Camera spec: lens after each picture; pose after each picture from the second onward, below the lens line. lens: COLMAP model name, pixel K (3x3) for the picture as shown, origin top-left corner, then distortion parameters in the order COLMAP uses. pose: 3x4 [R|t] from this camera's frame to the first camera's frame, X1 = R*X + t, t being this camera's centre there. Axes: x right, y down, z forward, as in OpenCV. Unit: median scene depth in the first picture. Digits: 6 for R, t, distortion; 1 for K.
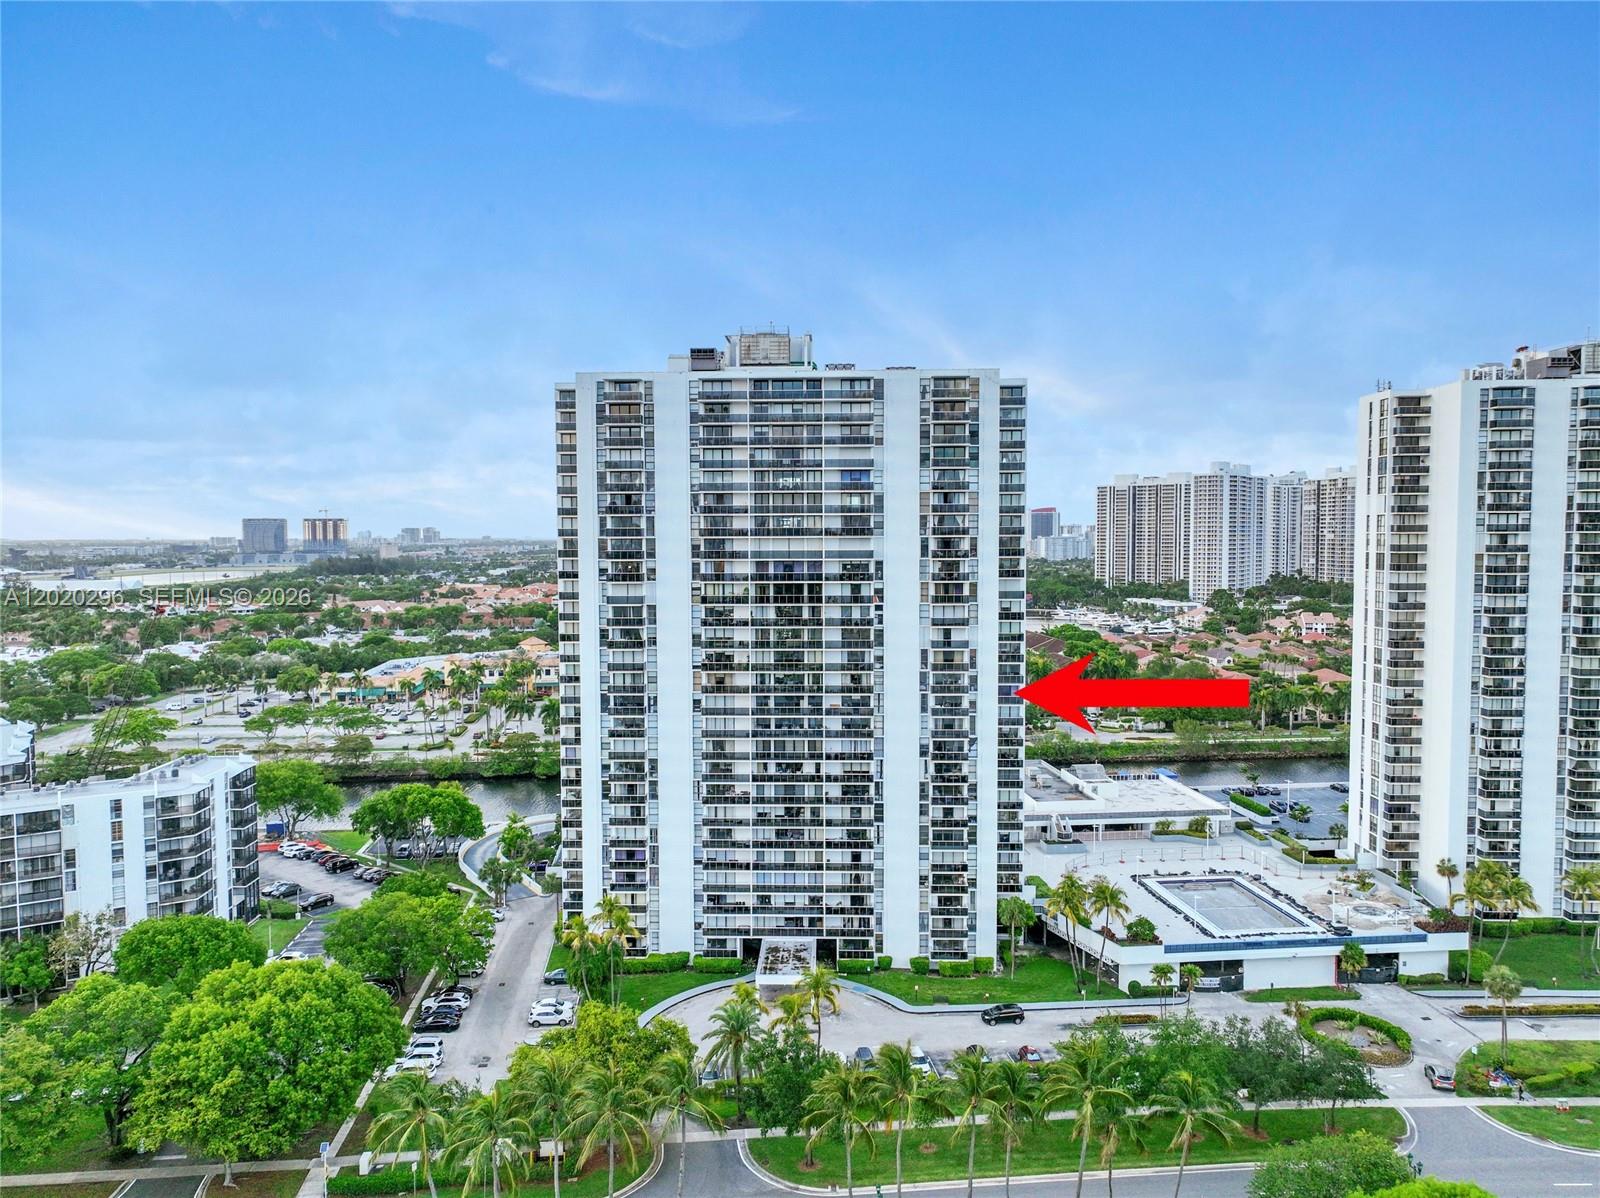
lens RADIAL K [[1118.7, 0, 790.4], [0, 1118.7, 597.8], [0, 0, 1]] dist [0.006958, 0.007482]
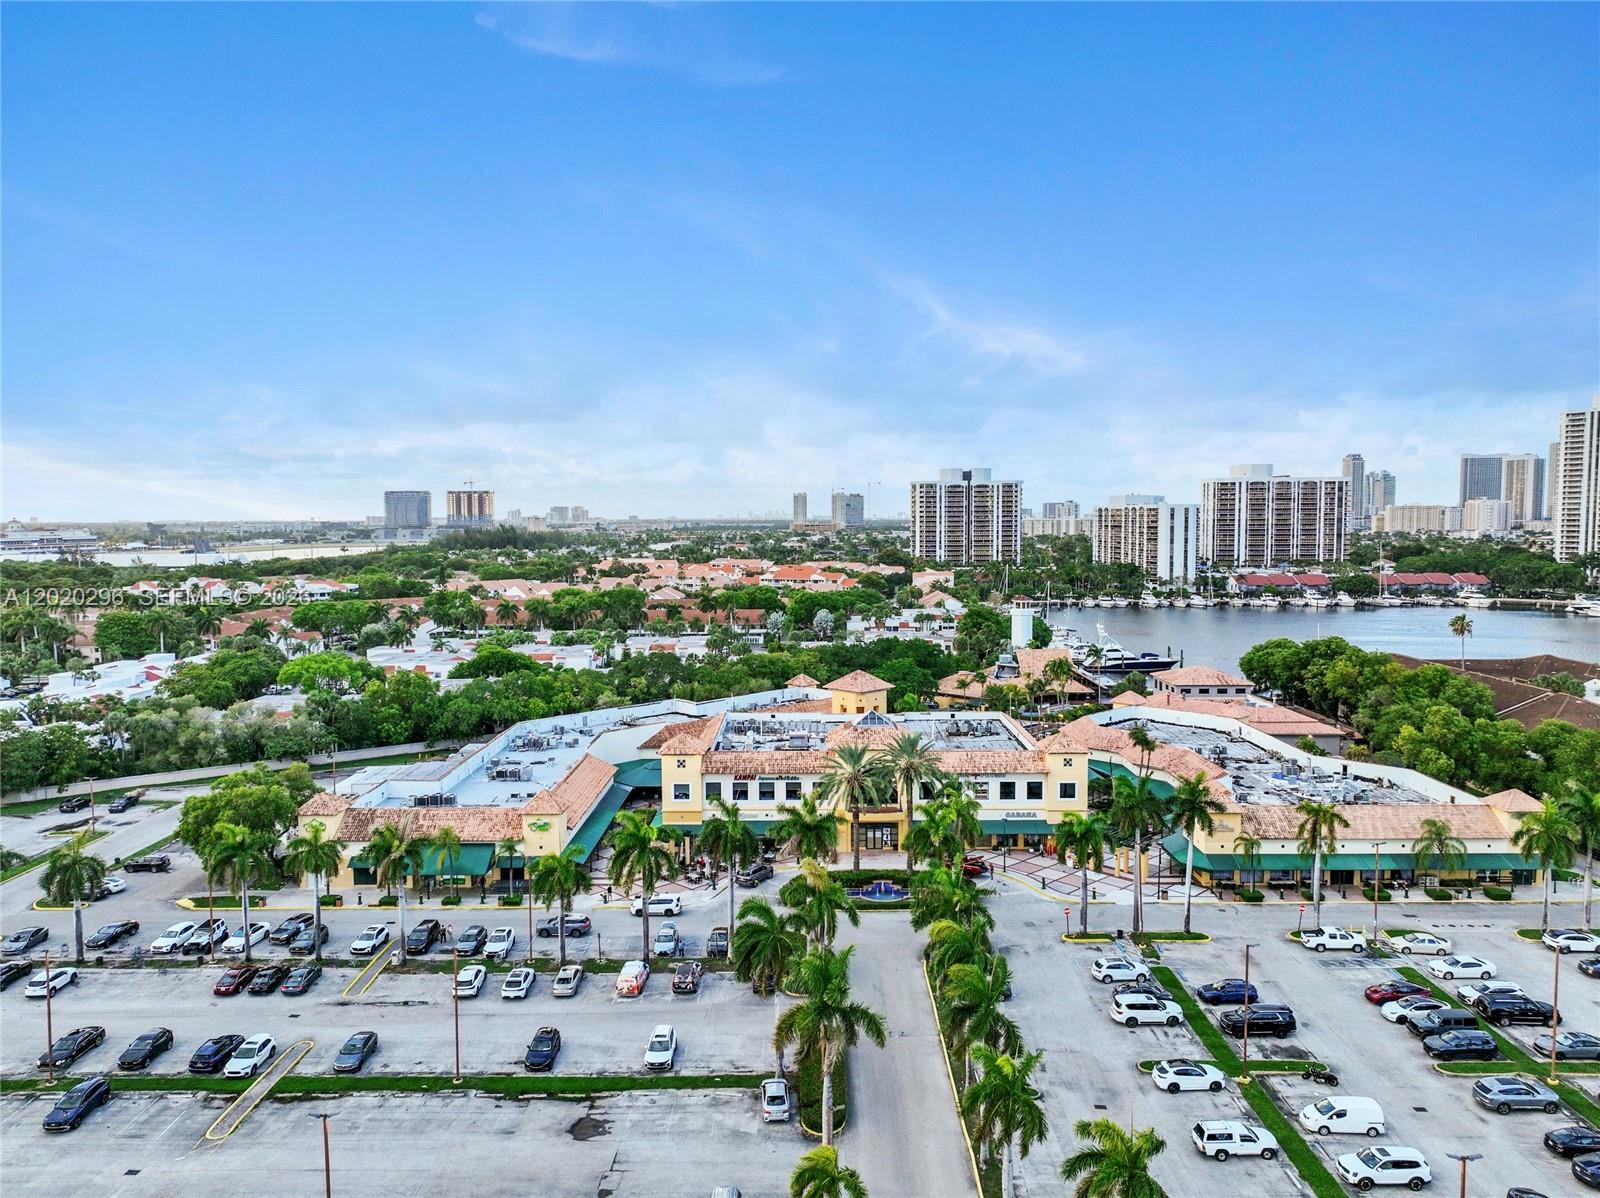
lens RADIAL K [[1118.7, 0, 790.4], [0, 1118.7, 597.8], [0, 0, 1]] dist [0.006958, 0.007482]
pose [[0.992416, 0.006813, -0.122732, -0.099827], [-0.004805, 0.999850, 0.016646, 0.001003], [0.122827, -0.015930, 0.992300, 0.290695]]
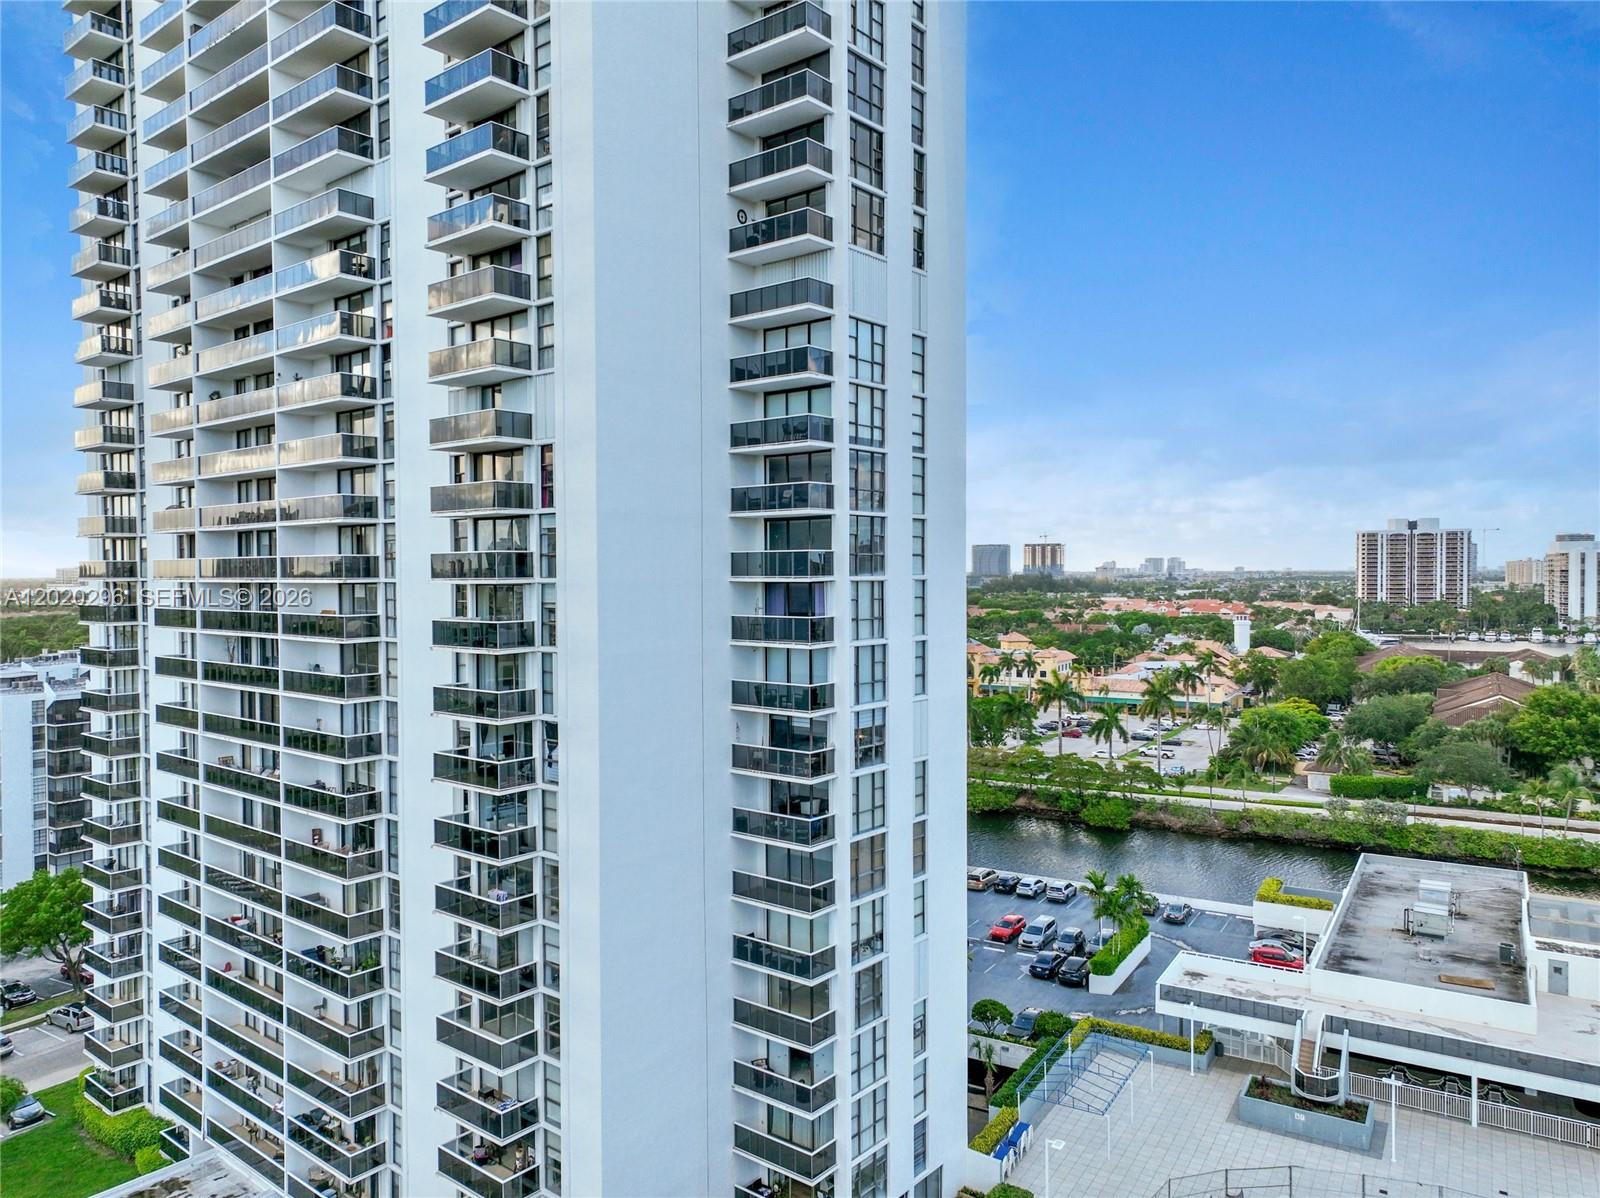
lens RADIAL K [[1118.7, 0, 790.4], [0, 1118.7, 597.8], [0, 0, 1]] dist [0.006958, 0.007482]
pose [[0.791626, 0.013056, -0.610867, 0.066097], [-0.031725, 0.999301, -0.019753, 0.014961], [0.610182, 0.035017, 0.791487, 0.124916]]
